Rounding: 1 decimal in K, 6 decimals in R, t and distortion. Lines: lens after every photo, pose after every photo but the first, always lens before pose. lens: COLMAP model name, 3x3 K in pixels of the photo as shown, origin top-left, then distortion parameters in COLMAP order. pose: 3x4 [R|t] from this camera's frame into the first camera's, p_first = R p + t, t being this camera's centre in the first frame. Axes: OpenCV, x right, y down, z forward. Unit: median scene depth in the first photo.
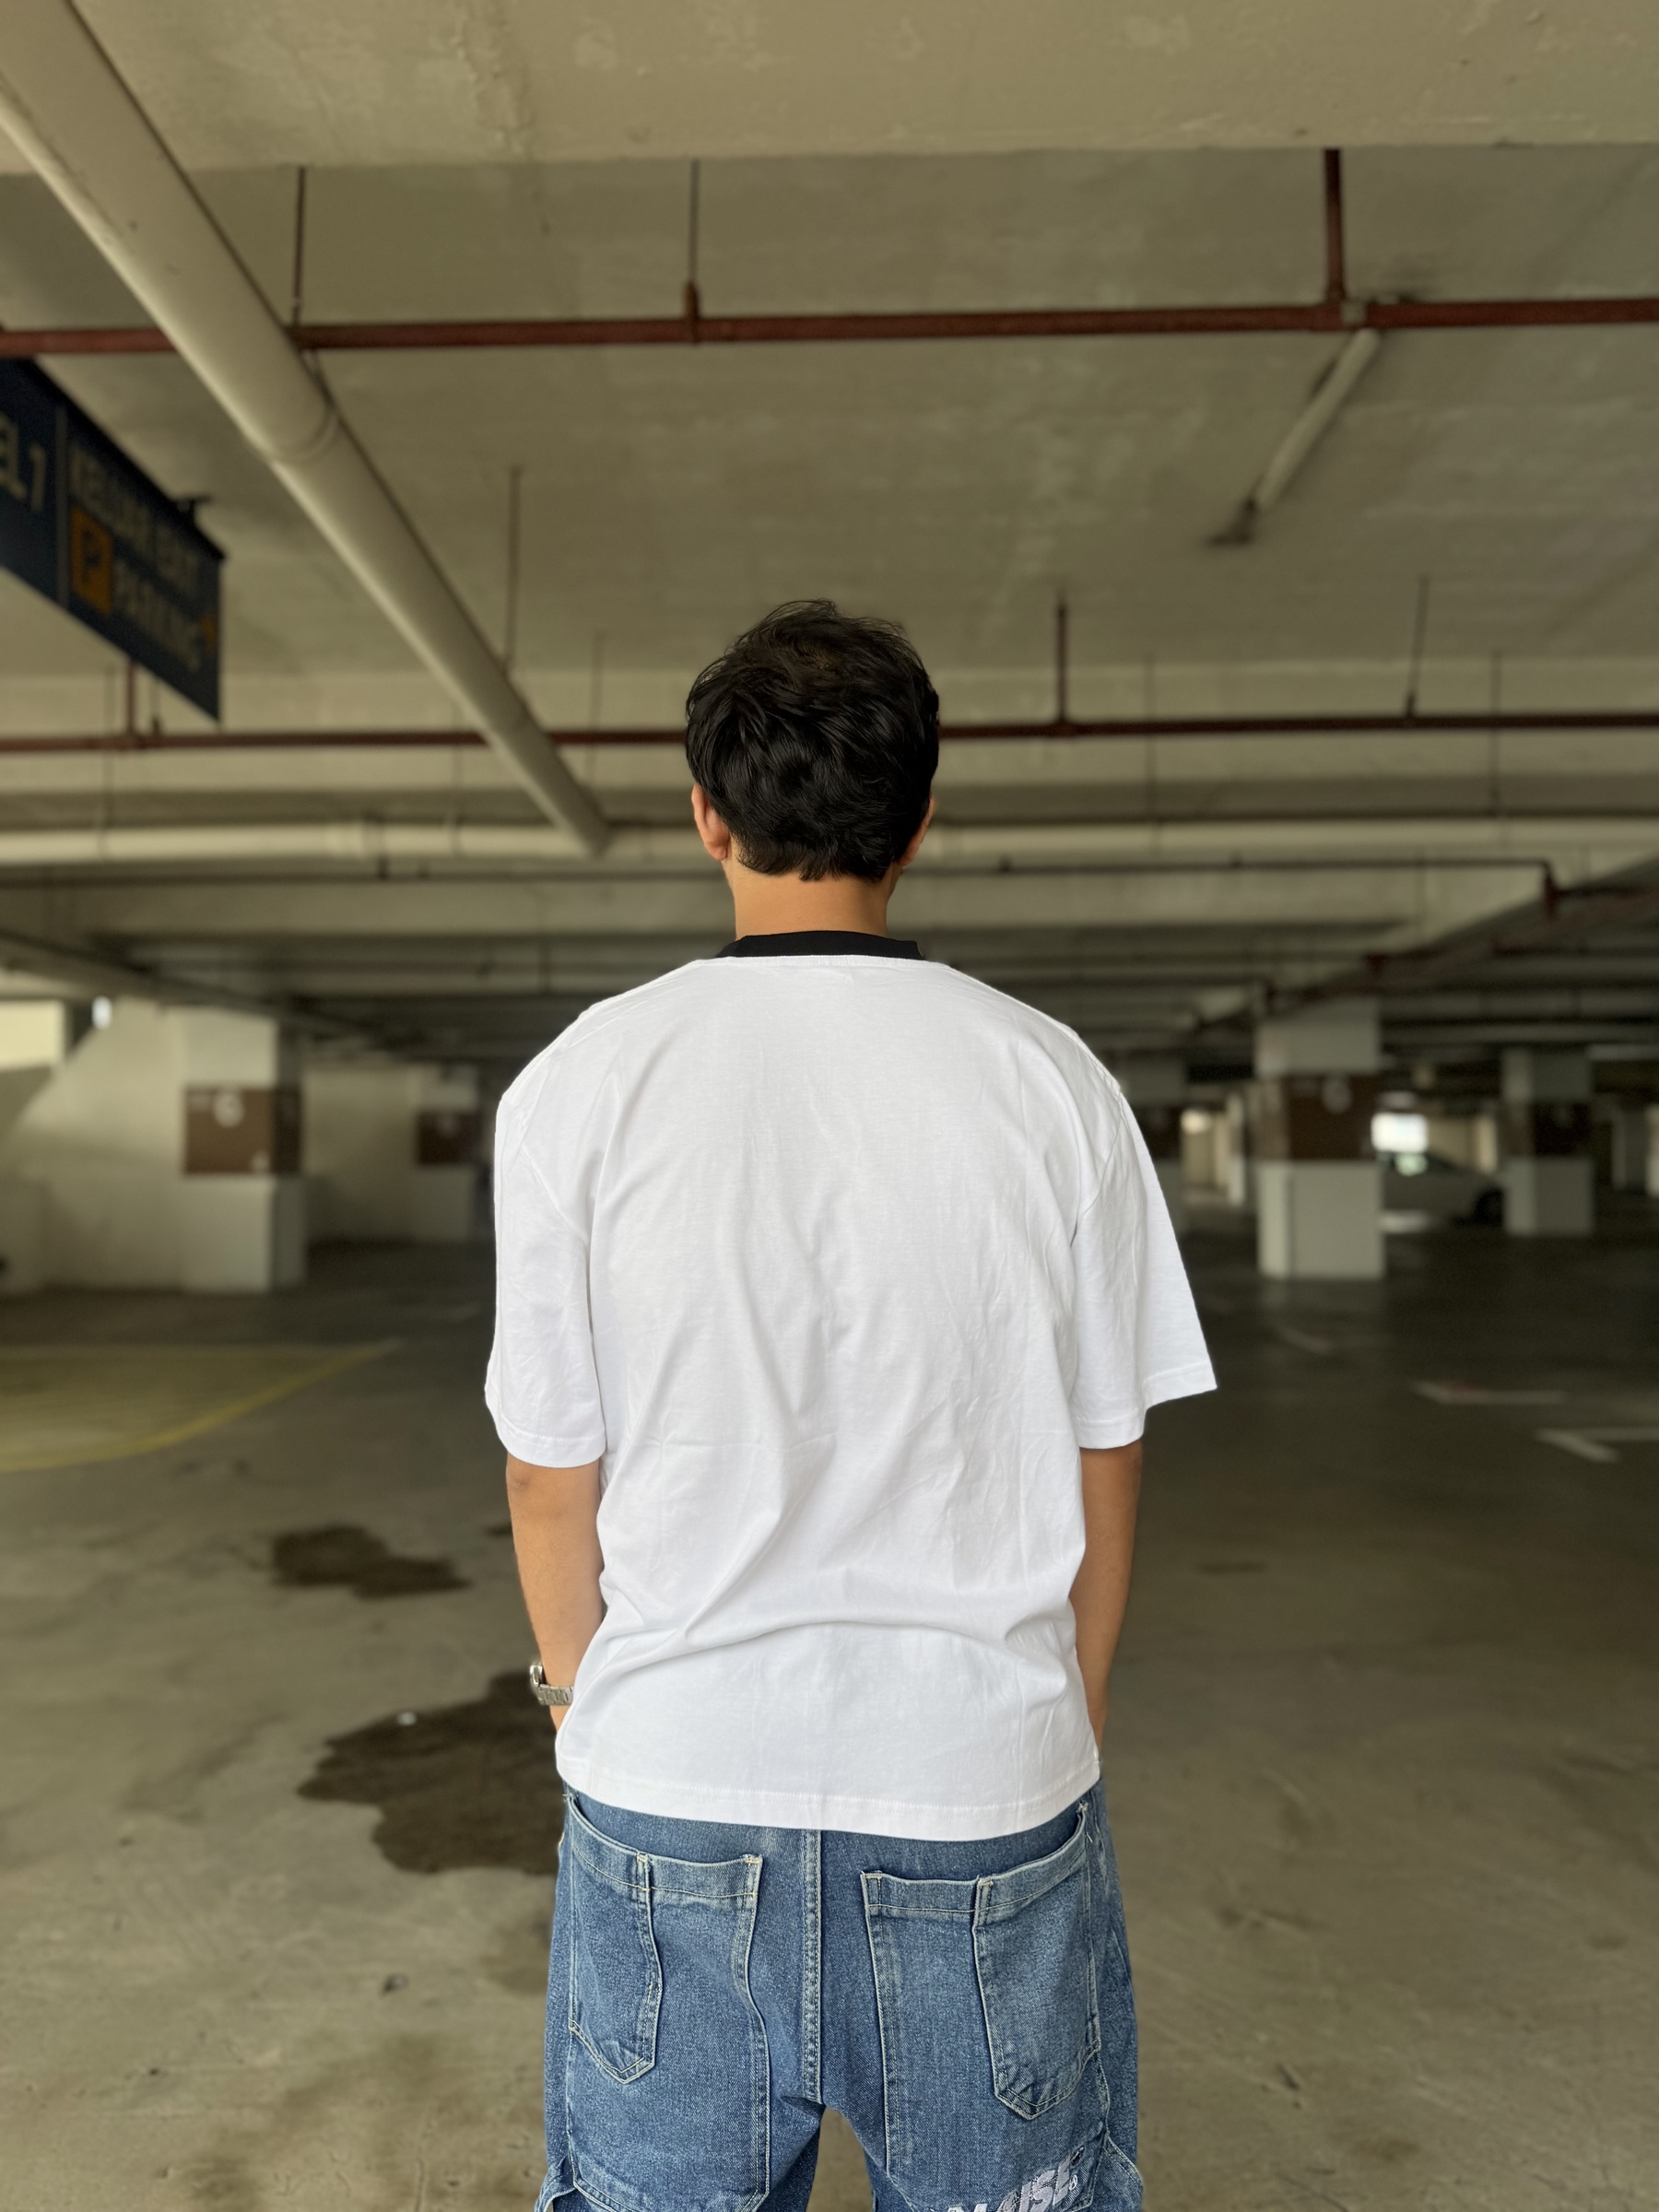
lens RADIAL K [[1551.6, 0, 831.1], [0, 1551.6, 1104.5], [0, 0, 1]] dist [0.000785, -0.005538]
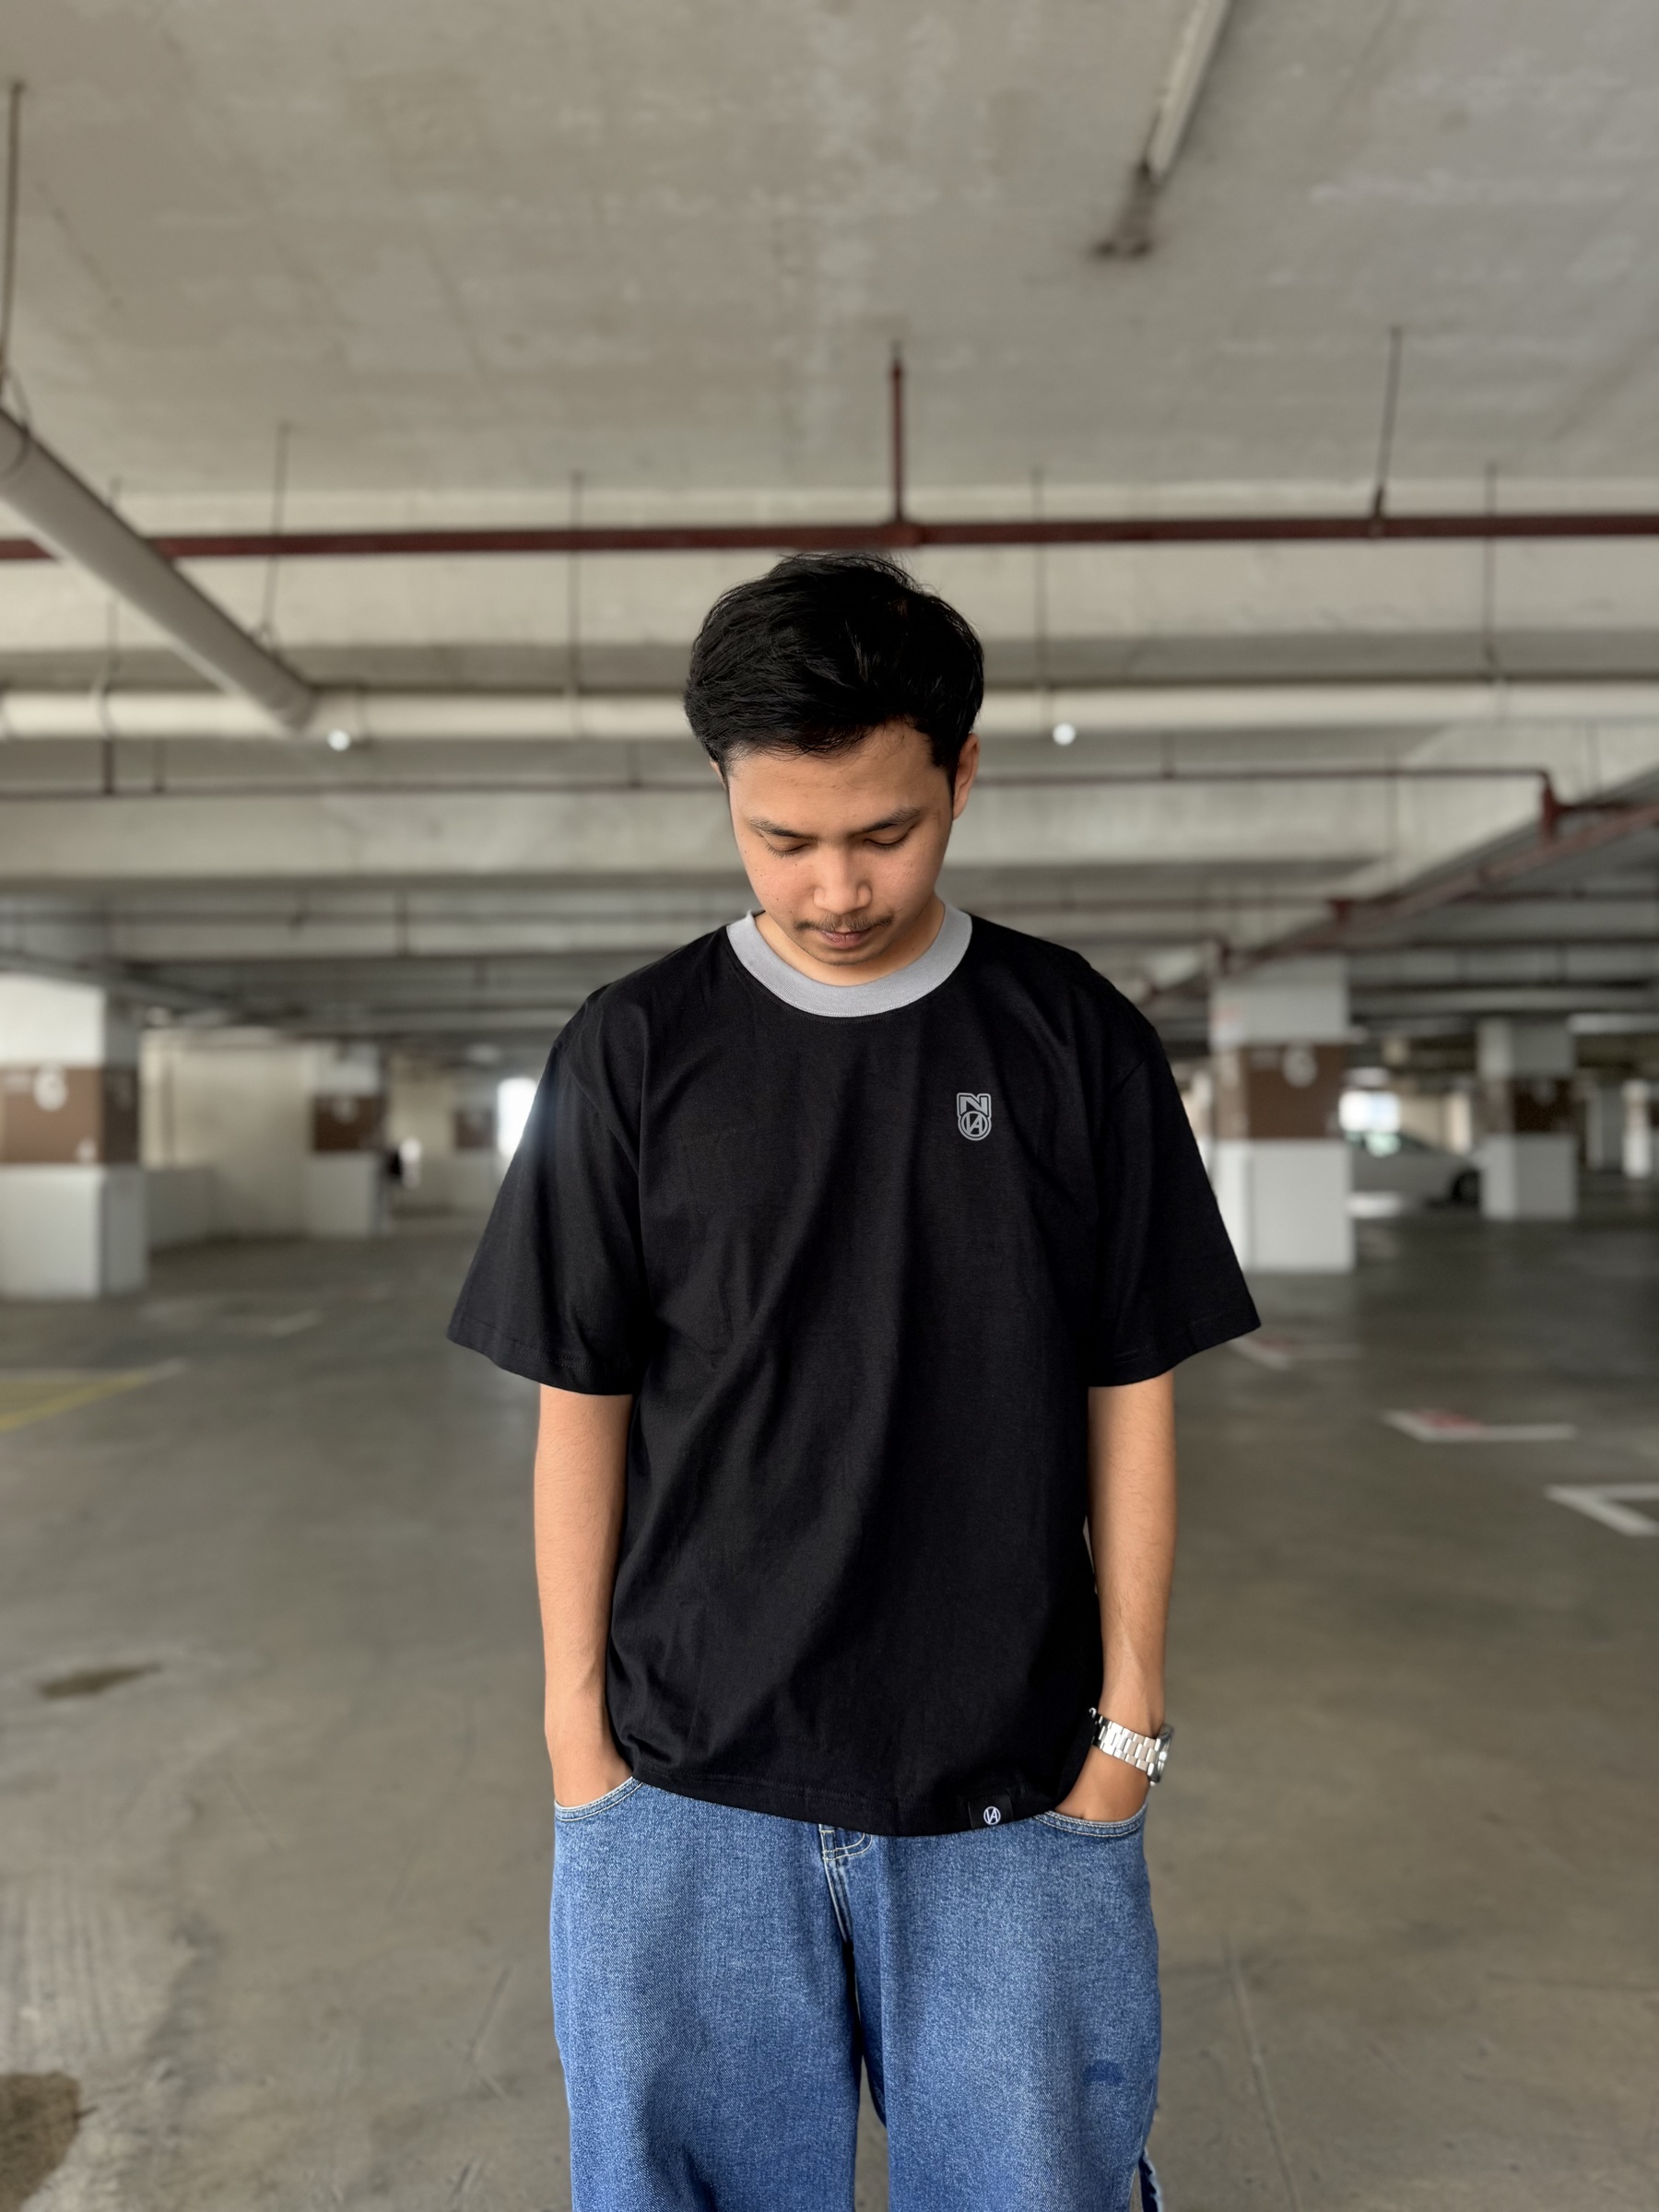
lens RADIAL K [[1558.0, 0, 829.5], [0, 1558.0, 1106.0], [0, 0, 1]] dist [-0.005901, -0.000368]
pose [[0.999849, -0.006720, 0.016043, 0.098111], [0.006550, 0.999922, 0.010624, 0.012889], [-0.016113, -0.010517, 0.999815, 0.261304]]
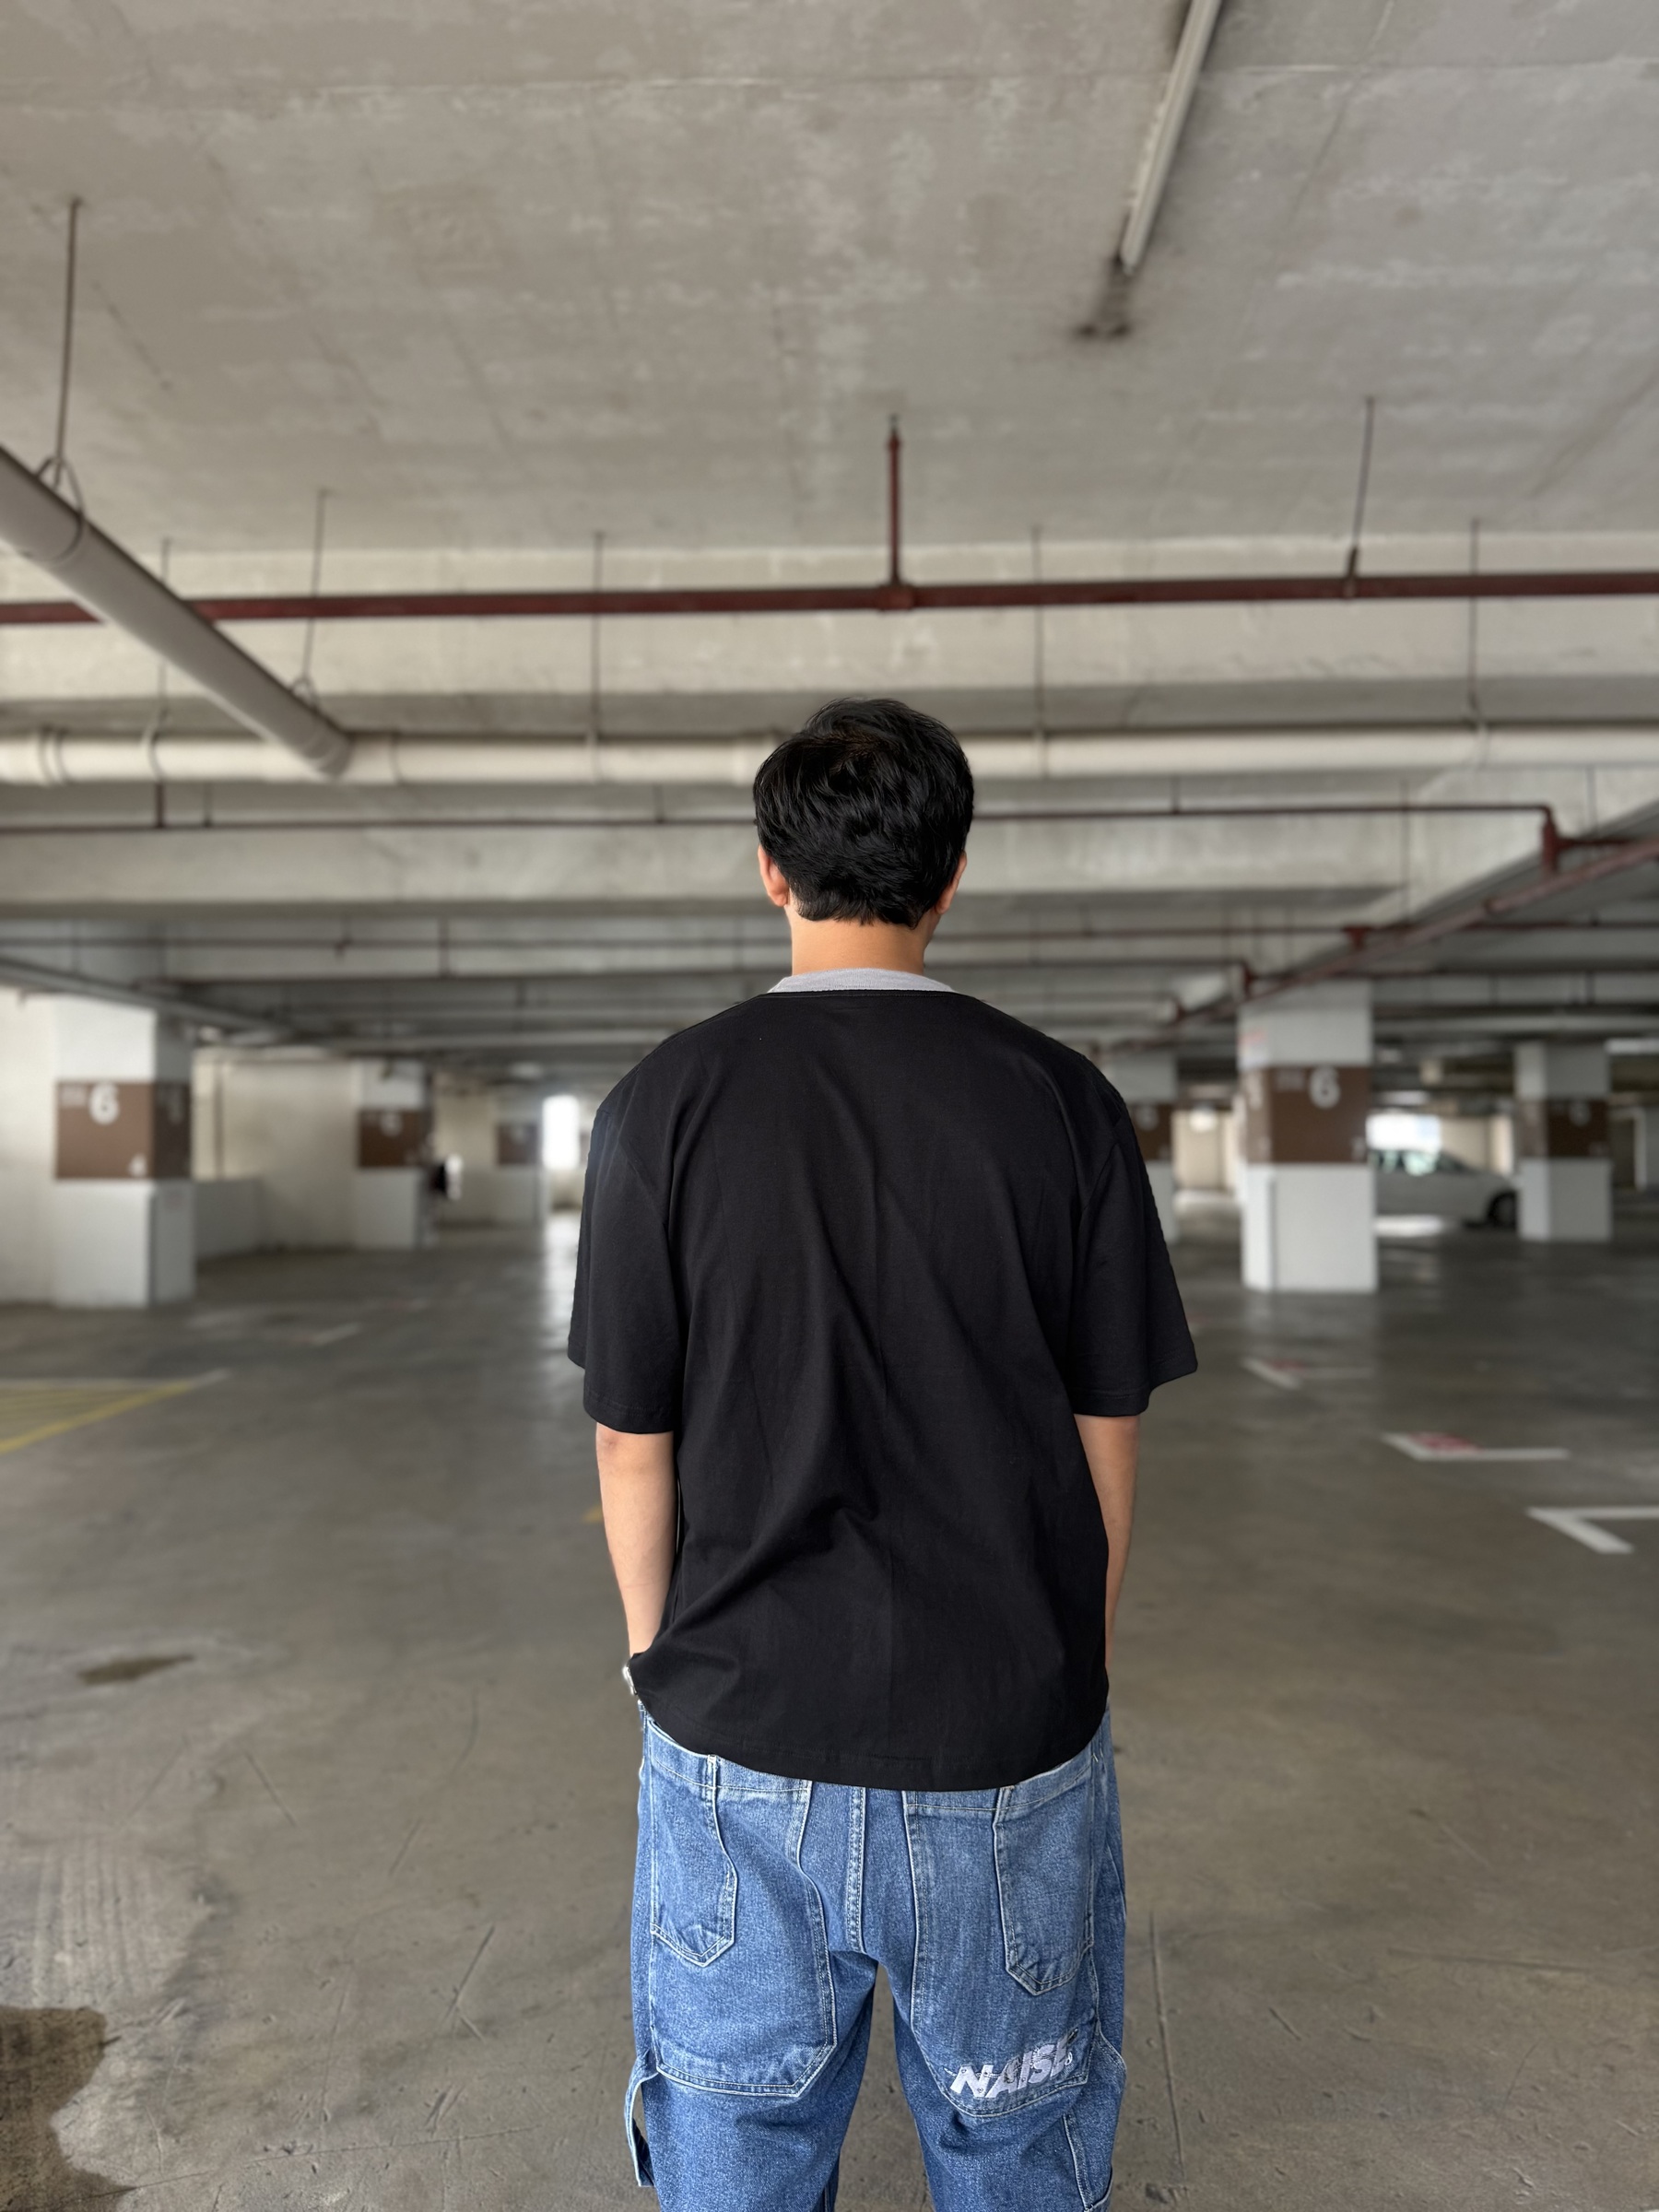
lens RADIAL K [[1551.6, 0, 831.1], [0, 1551.6, 1104.5], [0, 0, 1]] dist [0.000785, -0.005538]
pose [[0.999933, -0.000624, -0.011556, 0.119554], [0.000619, 1.000000, -0.000427, 0.006312], [0.011556, 0.000420, 0.999933, 0.225151]]
